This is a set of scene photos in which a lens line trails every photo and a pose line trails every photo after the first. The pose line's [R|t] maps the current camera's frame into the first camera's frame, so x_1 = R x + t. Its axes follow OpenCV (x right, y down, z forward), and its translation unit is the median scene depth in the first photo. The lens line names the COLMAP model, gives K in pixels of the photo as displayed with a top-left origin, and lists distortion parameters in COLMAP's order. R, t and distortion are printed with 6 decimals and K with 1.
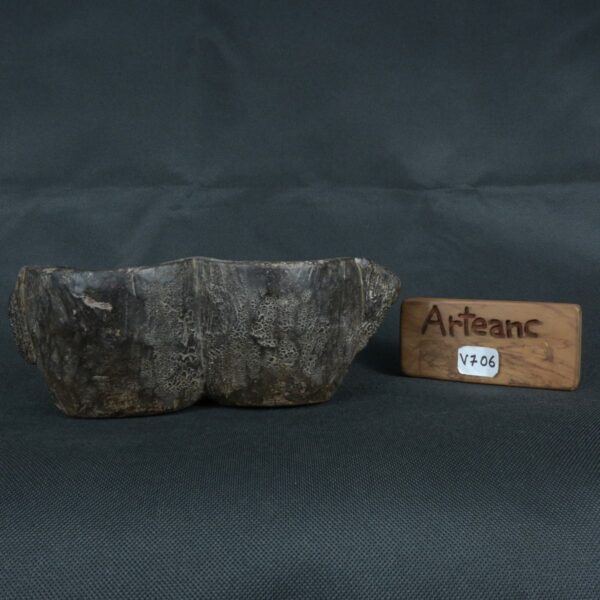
lens RADIAL K [[619.5, 0, 300.0], [0, 619.5, 300.0], [0, 0, 1]] dist [0.012660, -0.025633]
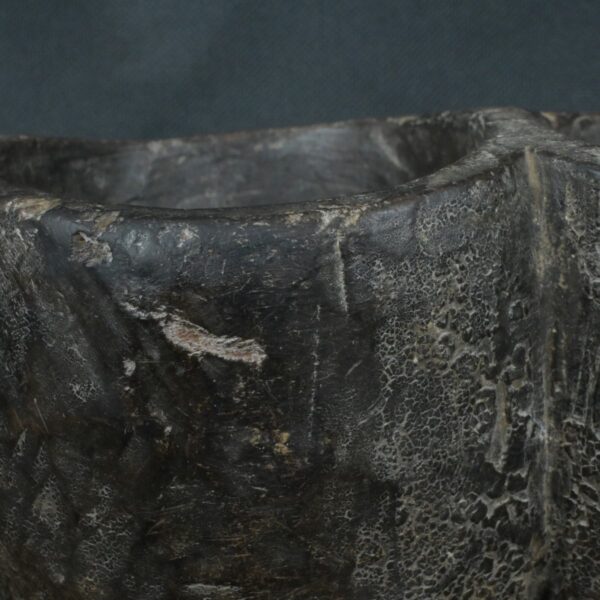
lens RADIAL K [[1960.8, 0, 300.0], [0, 1960.8, 300.0], [0, 0, 1]] dist [0.007754, 0.178808]
pose [[0.995397, 0.015743, -0.094534, -0.195191], [-0.002099, 0.989761, 0.142721, -0.128109], [0.095813, -0.141865, 0.985238, 0.143856]]
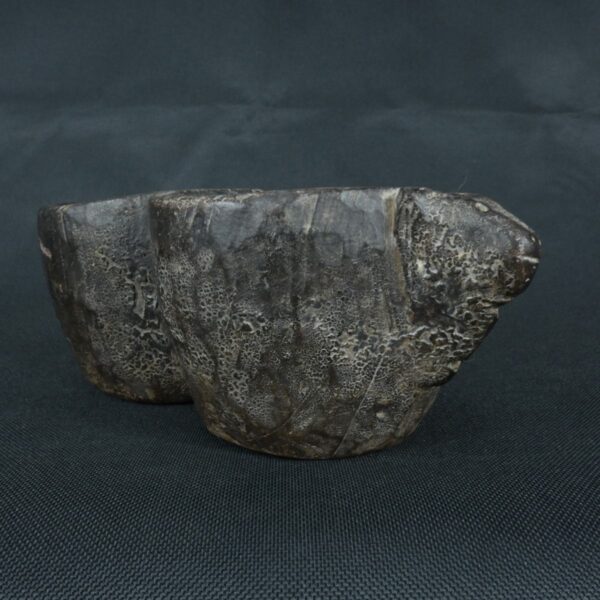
lens RADIAL K [[619.5, 0, 300.0], [0, 619.5, 300.0], [0, 0, 1]] dist [0.012660, -0.025633]
pose [[0.592151, 0.130623, -0.795170, 0.487104], [-0.052811, 0.990944, 0.123456, -0.042804], [0.804095, -0.031111, 0.593687, 0.741591]]
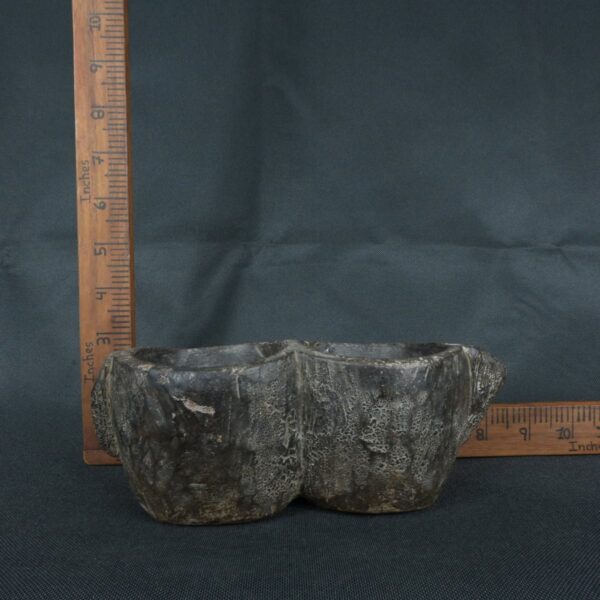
lens RADIAL K [[619.5, 0, 300.0], [0, 619.5, 300.0], [0, 0, 1]] dist [0.012660, -0.025633]
pose [[0.999680, 0.014232, -0.020933, -0.151655], [-0.014755, 0.999578, -0.025033, -0.124280], [0.020568, 0.025334, 0.999467, 0.079290]]
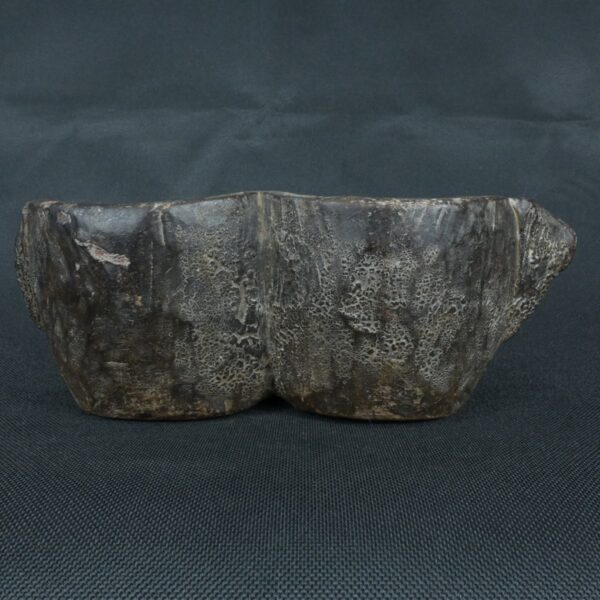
lens RADIAL K [[619.5, 0, 300.0], [0, 619.5, 300.0], [0, 0, 1]] dist [0.012660, -0.025633]
pose [[0.983773, 0.047380, -0.173046, -0.009174], [-0.034731, 0.996548, 0.075410, -0.003577], [0.176022, -0.068176, 0.982023, 0.362356]]
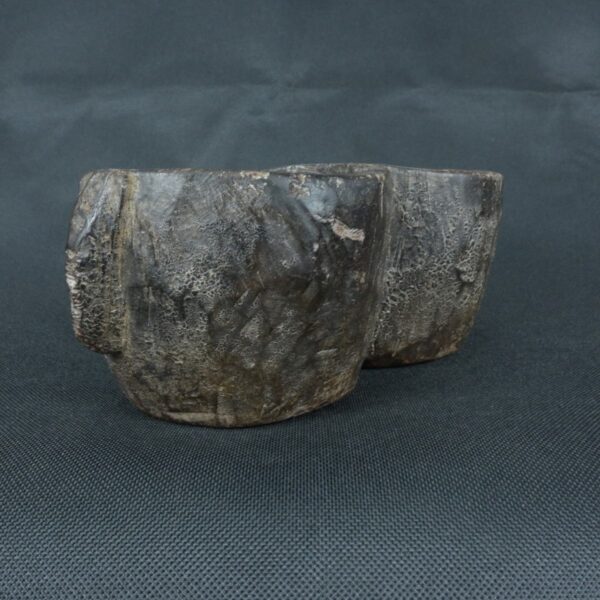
lens RADIAL K [[619.5, 0, 300.0], [0, 619.5, 300.0], [0, 0, 1]] dist [0.012660, -0.025633]
pose [[0.778271, -0.100148, 0.619890, -0.702605], [0.039262, 0.993029, 0.111138, 0.003091], [-0.626699, -0.062157, 0.776778, 0.524772]]
